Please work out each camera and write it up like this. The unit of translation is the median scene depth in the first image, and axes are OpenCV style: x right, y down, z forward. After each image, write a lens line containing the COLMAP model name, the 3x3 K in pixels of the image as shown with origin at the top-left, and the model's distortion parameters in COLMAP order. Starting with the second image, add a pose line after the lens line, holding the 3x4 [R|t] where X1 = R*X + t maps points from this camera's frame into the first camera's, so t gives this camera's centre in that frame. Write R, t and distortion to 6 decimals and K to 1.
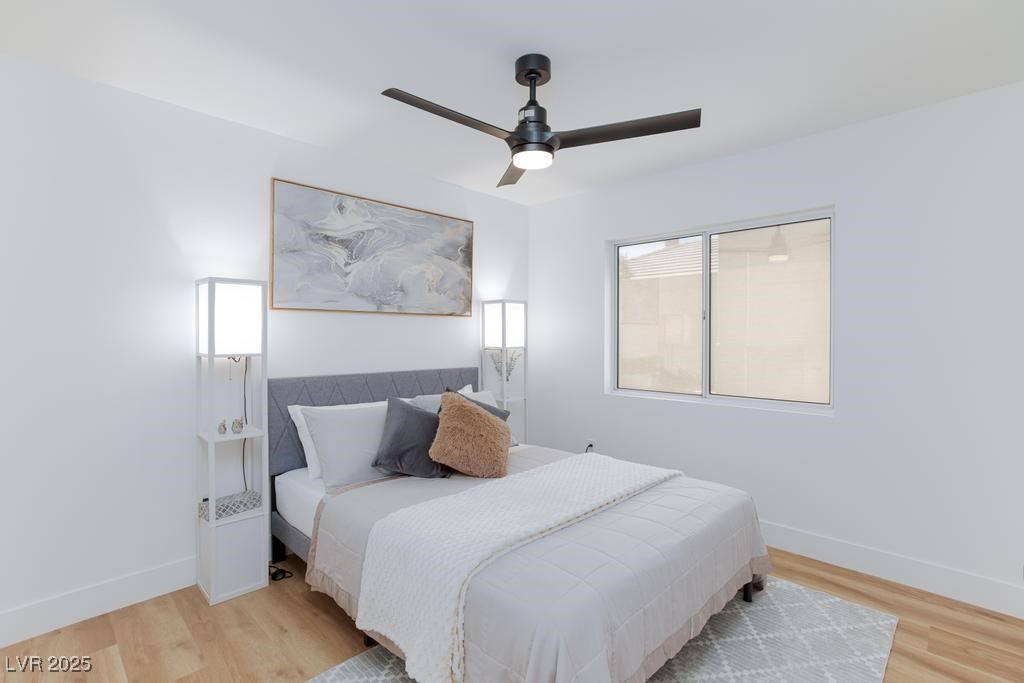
lens RADIAL K [[471.6, 0, 510.4], [0, 471.6, 336.6], [0, 0, 1]] dist [-0.001302, 0.000266]
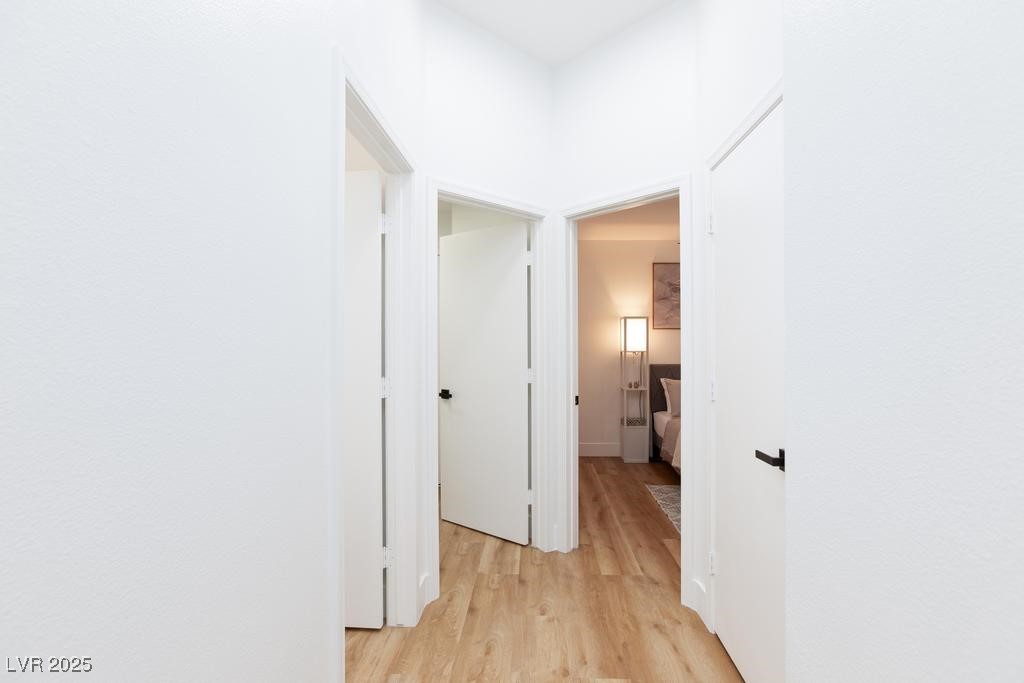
lens RADIAL K [[471.6, 0, 510.4], [0, 471.6, 336.6], [0, 0, 1]] dist [-0.001302, 0.000266]
pose [[0.654359, -0.006030, -0.756160, 0.652022], [-0.004255, 0.999923, -0.011656, -0.001115], [0.756172, 0.010845, 0.654283, -0.814729]]
